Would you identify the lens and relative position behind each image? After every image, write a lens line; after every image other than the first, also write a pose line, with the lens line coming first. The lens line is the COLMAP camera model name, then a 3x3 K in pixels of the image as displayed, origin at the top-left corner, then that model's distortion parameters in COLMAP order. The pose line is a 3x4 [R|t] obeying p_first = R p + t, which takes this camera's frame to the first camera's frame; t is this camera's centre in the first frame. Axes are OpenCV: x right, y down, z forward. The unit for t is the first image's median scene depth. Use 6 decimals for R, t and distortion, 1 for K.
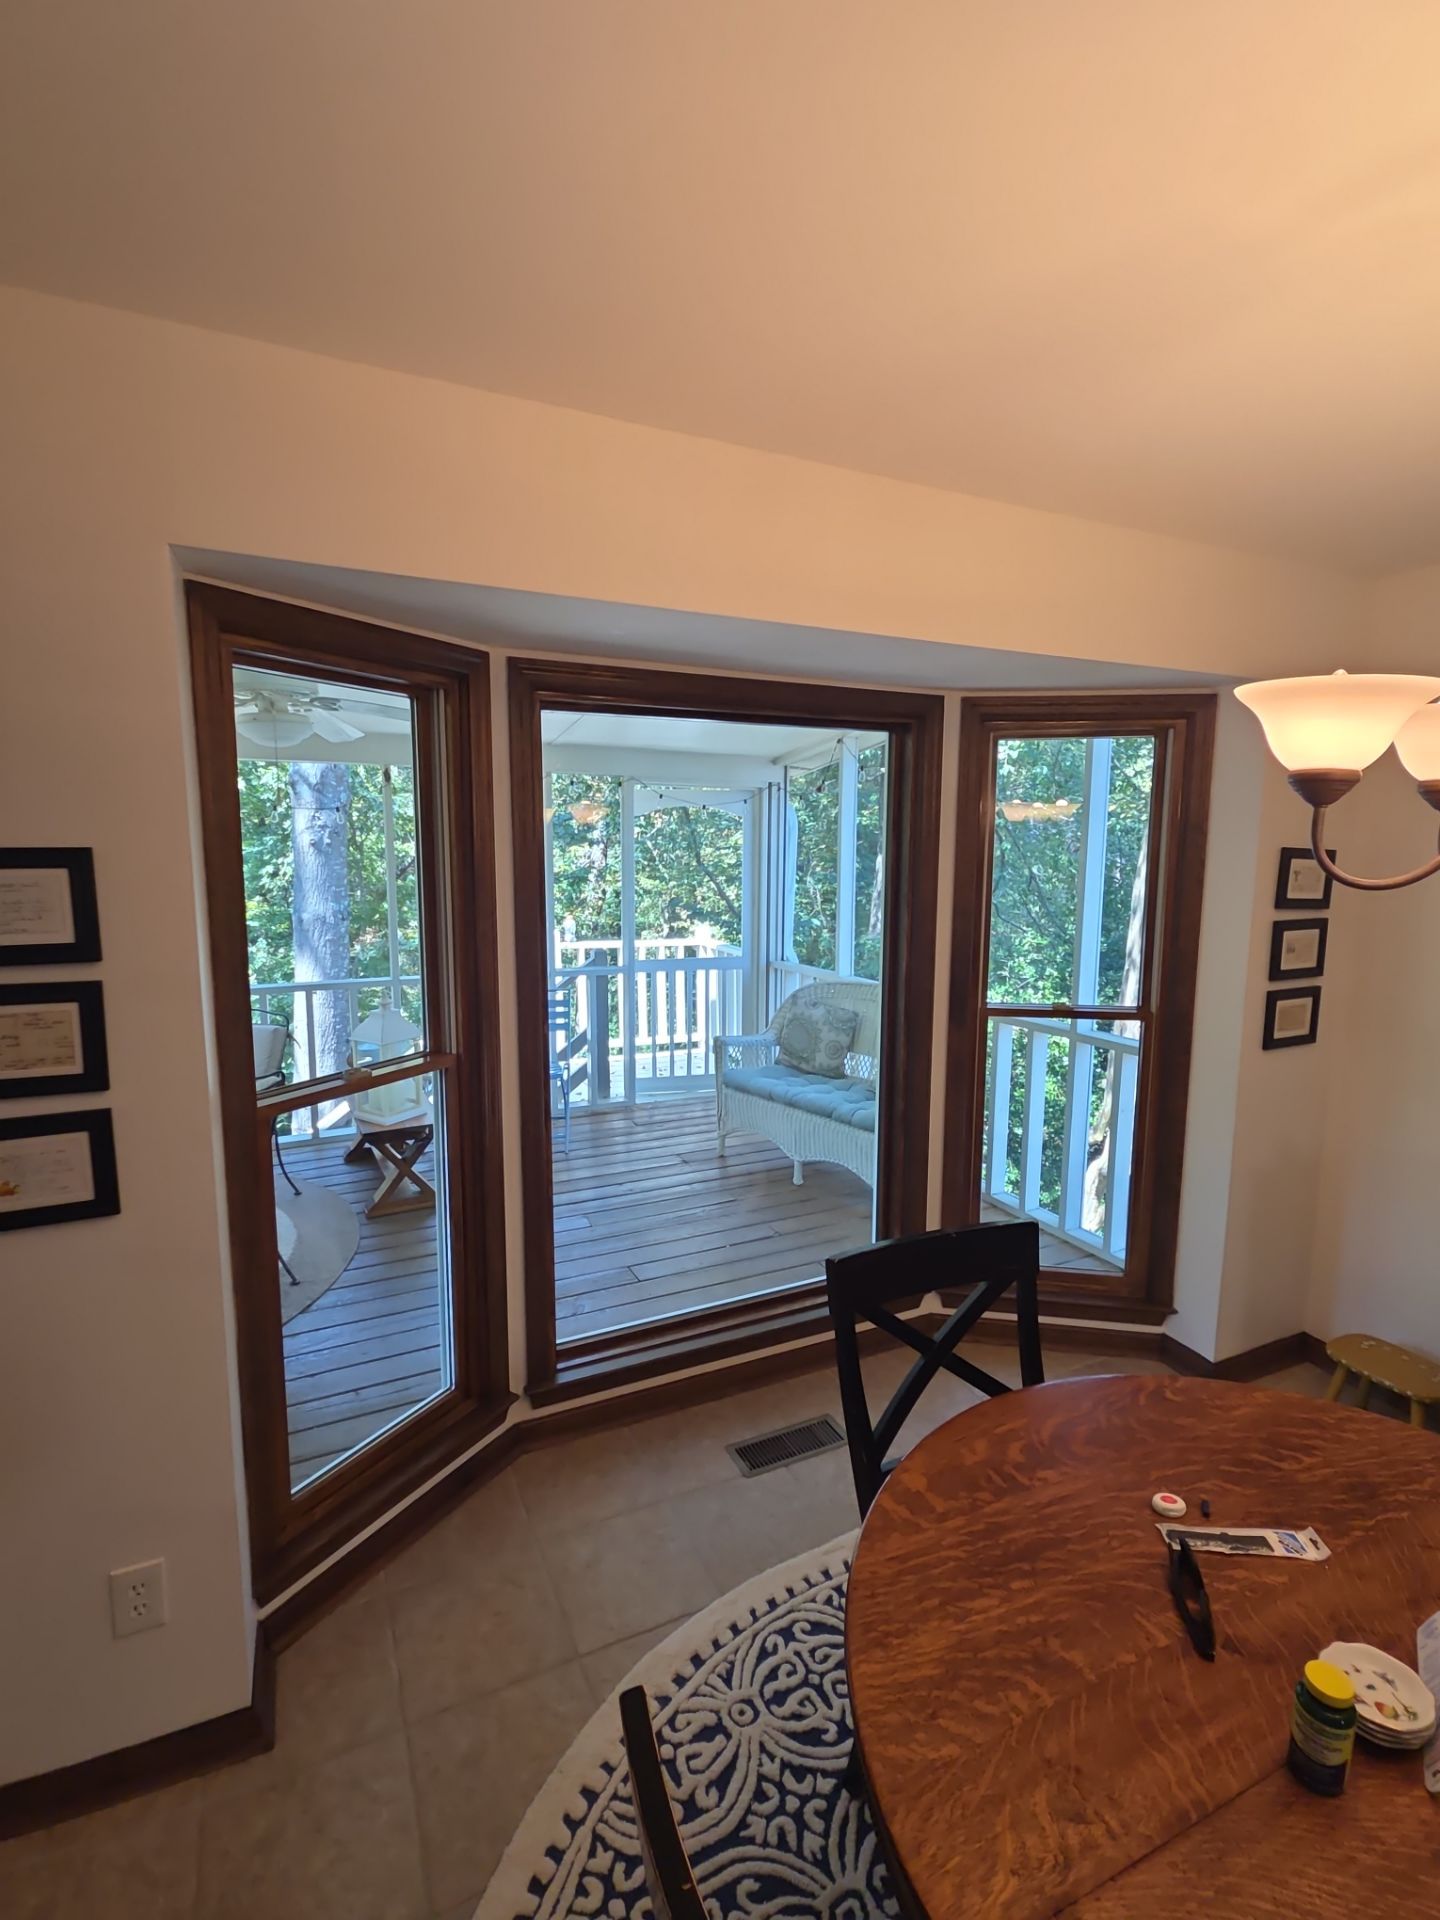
lens RADIAL K [[910.7, 0, 704.2], [0, 910.7, 961.2], [0, 0, 1]] dist [0.003463, 0.000508]
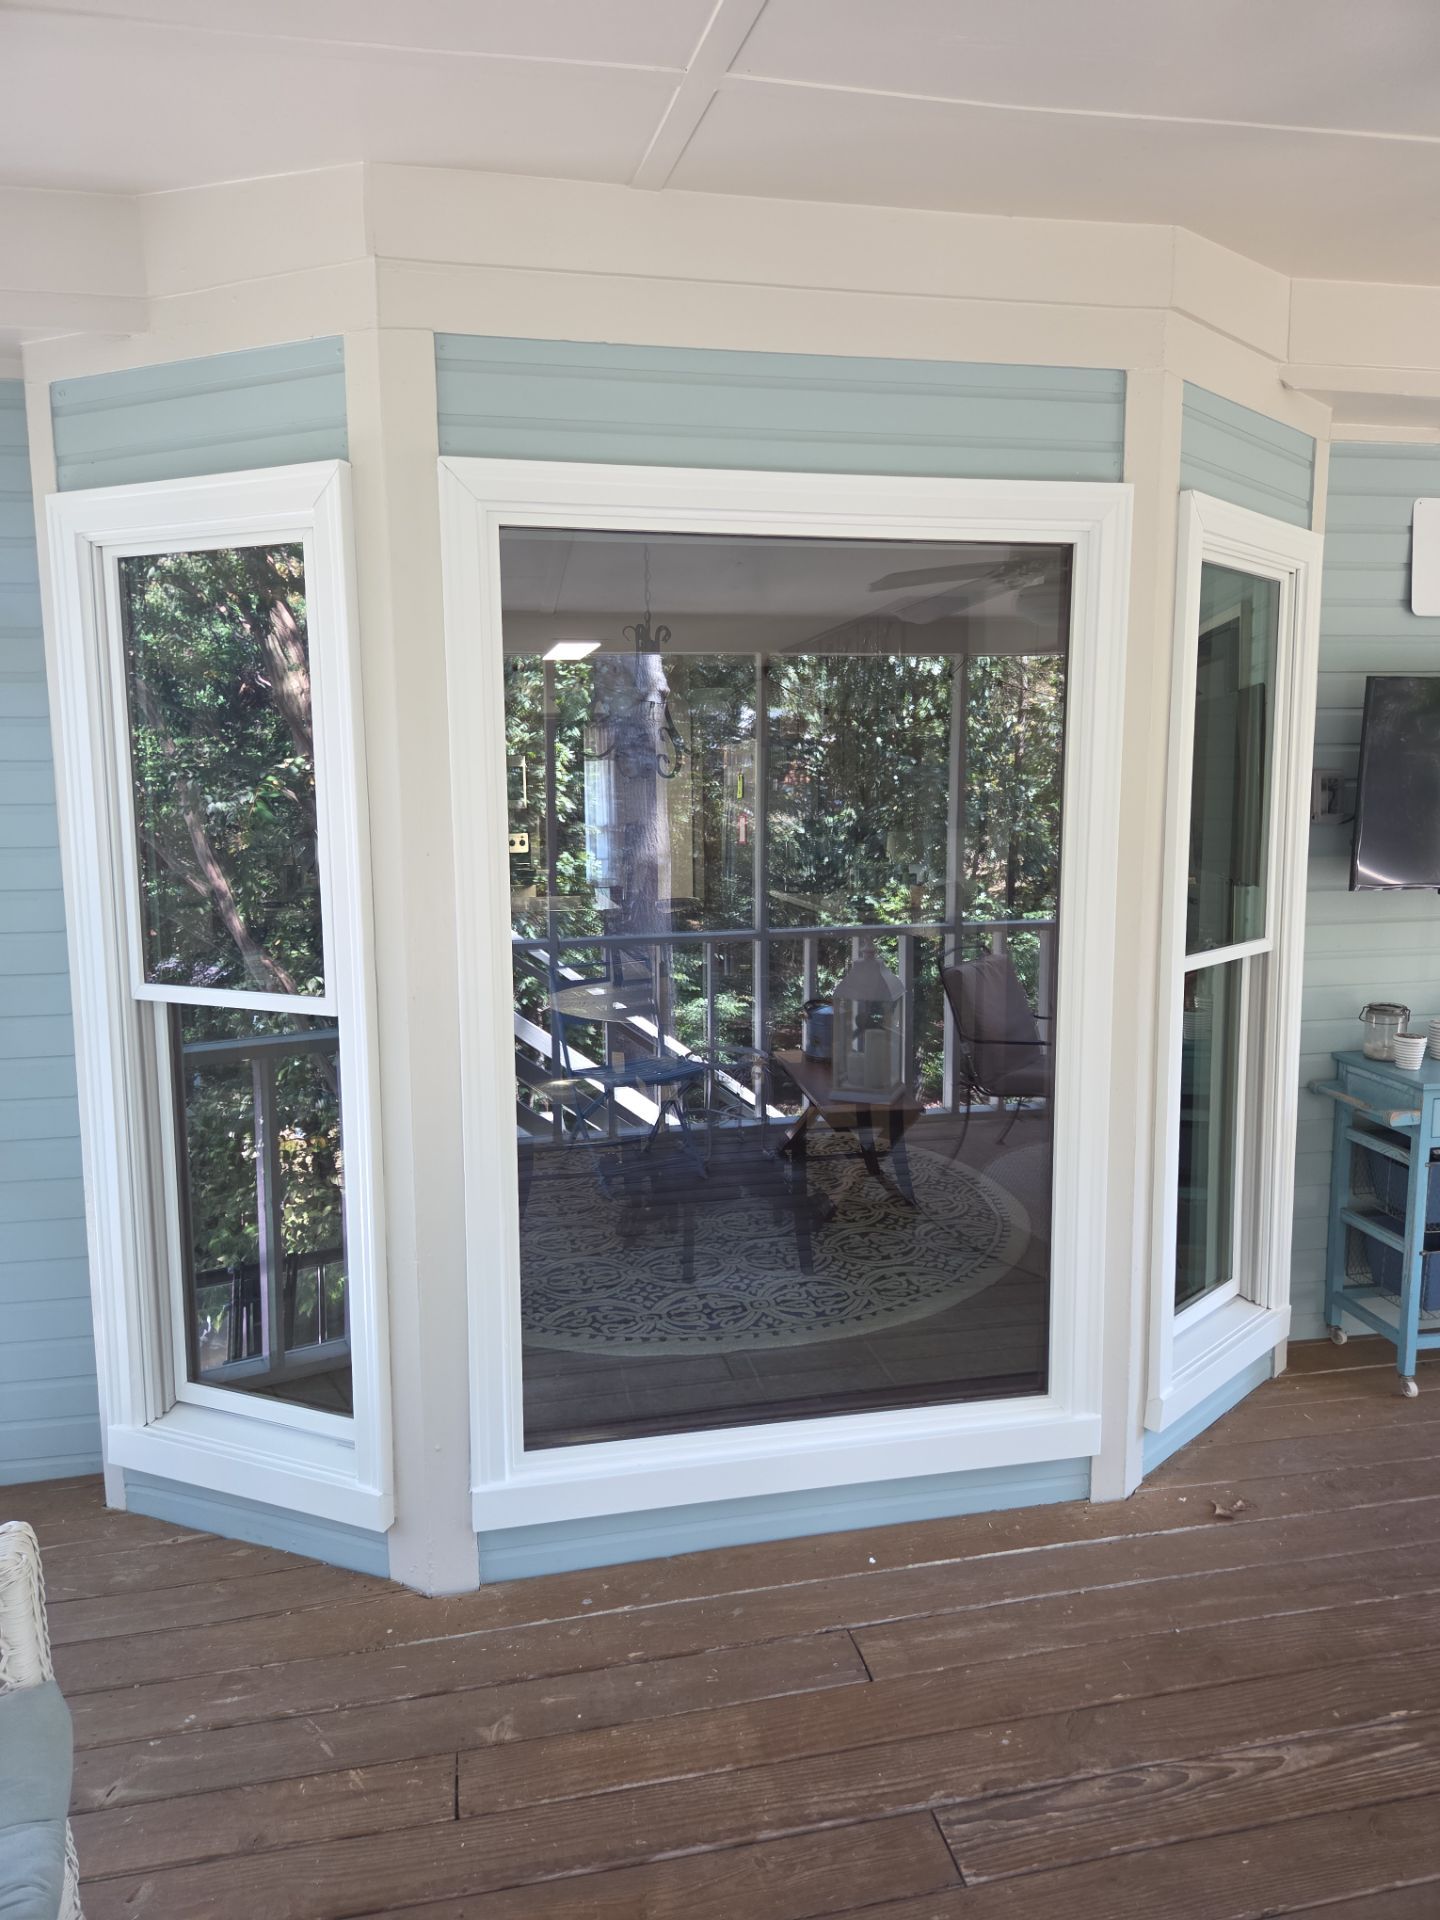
lens RADIAL K [[1293.4, 0, 720.0], [0, 1293.4, 960.0], [0, 0, 1]] dist [0.032443, -0.035146]
pose [[-0.974227, -0.021776, 0.224515, -0.132596], [0.037765, 0.965534, 0.257523, -0.202305], [-0.222385, 0.259365, -0.939827, 1.930649]]
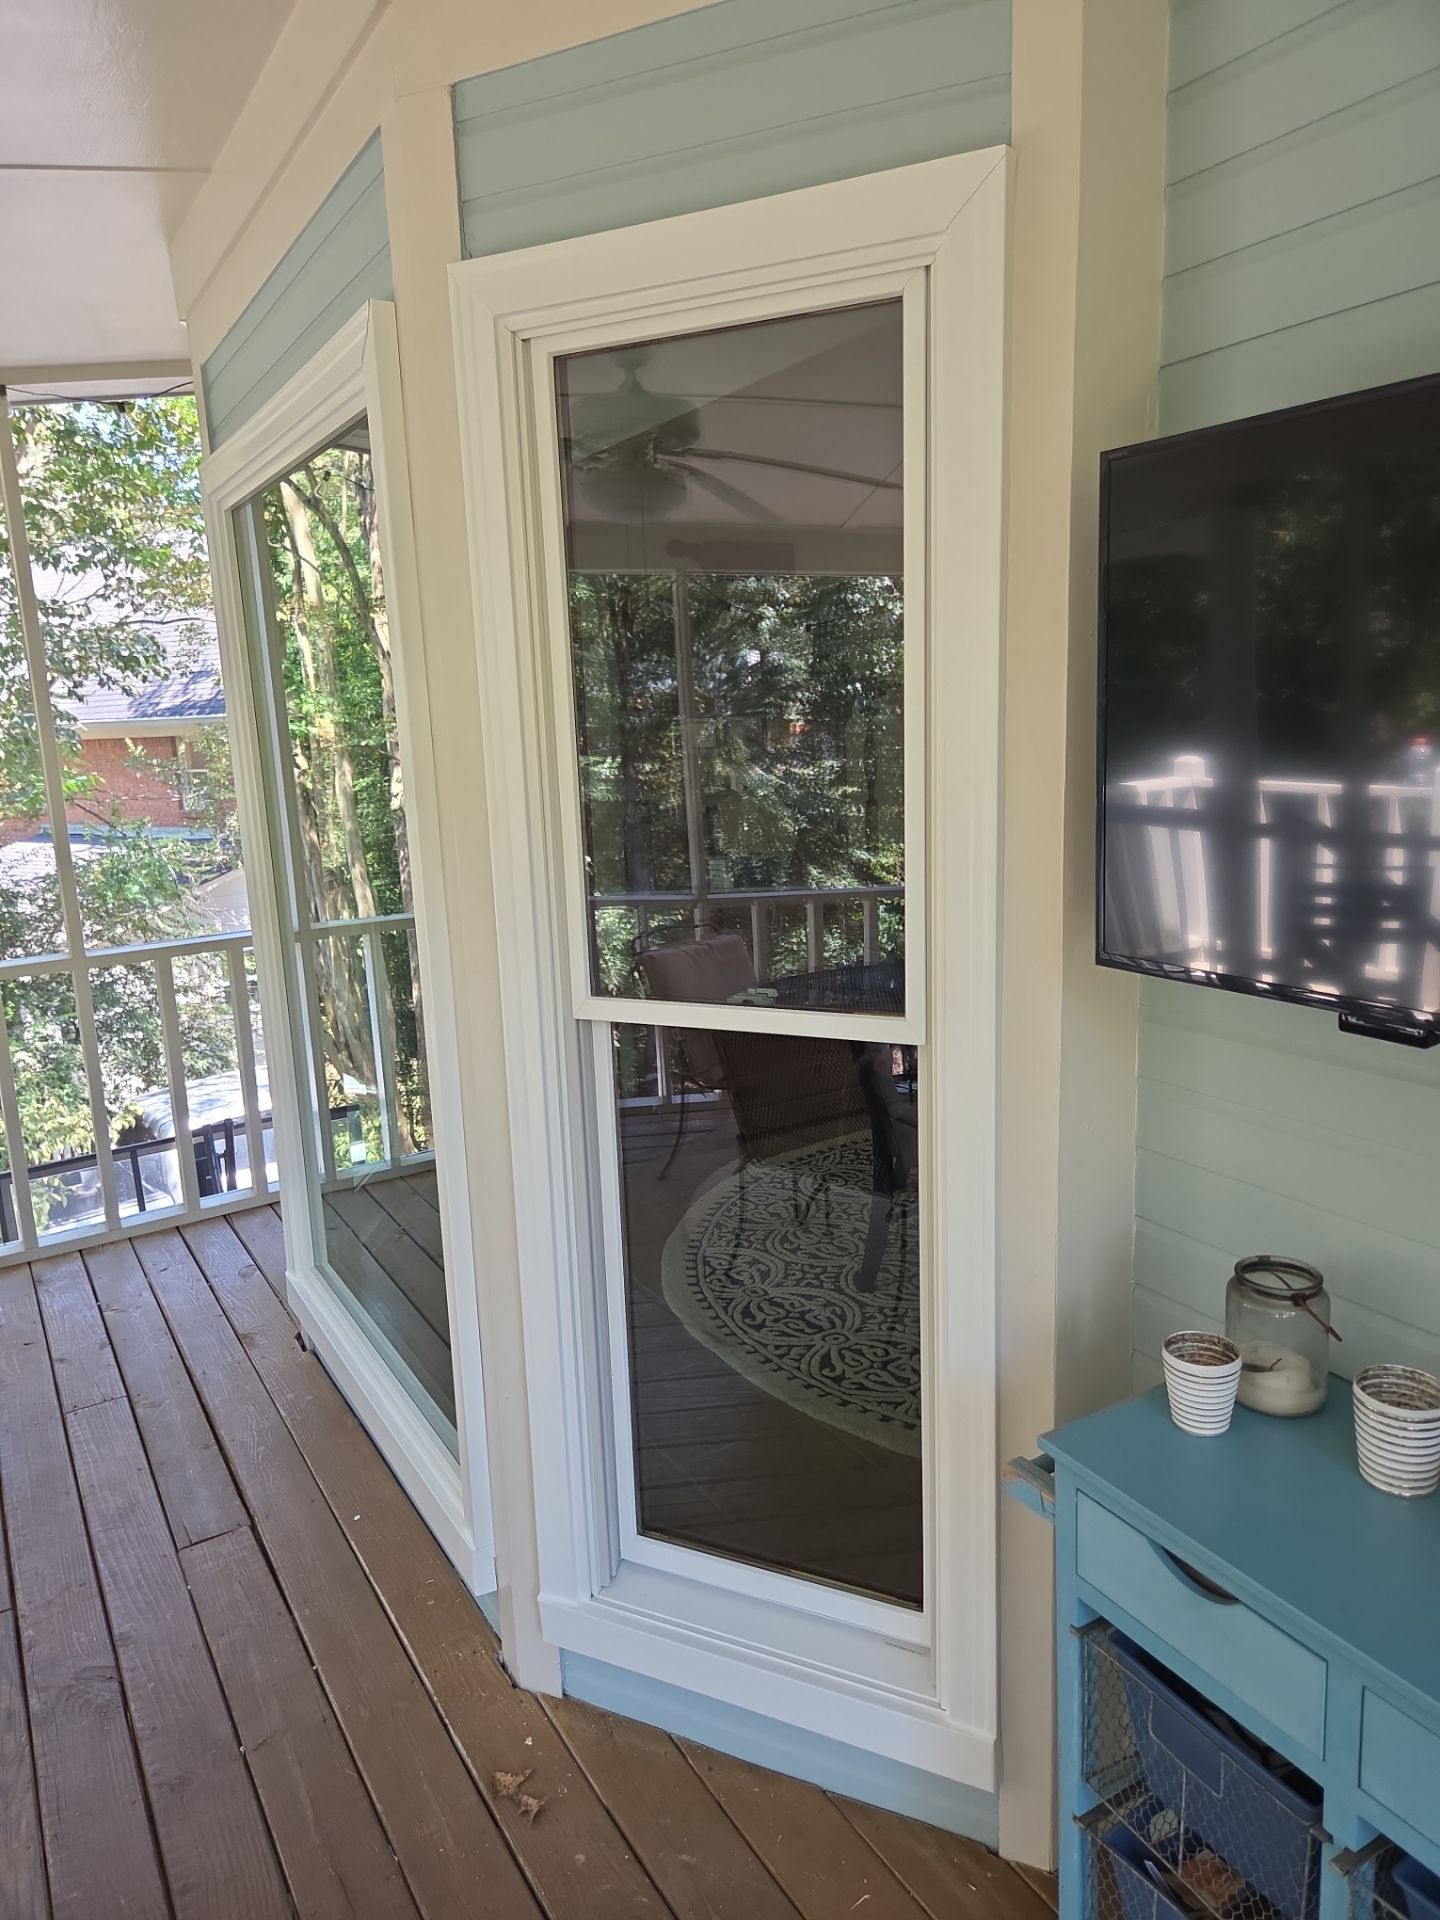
lens RADIAL K [[1293.4, 0, 720.0], [0, 1293.4, 960.0], [0, 0, 1]] dist [0.032443, -0.035146]
pose [[-0.116328, -0.195101, 0.973860, -0.931518], [0.173476, 0.961454, 0.213337, -0.074678], [-0.977944, 0.193758, -0.077999, 0.824475]]
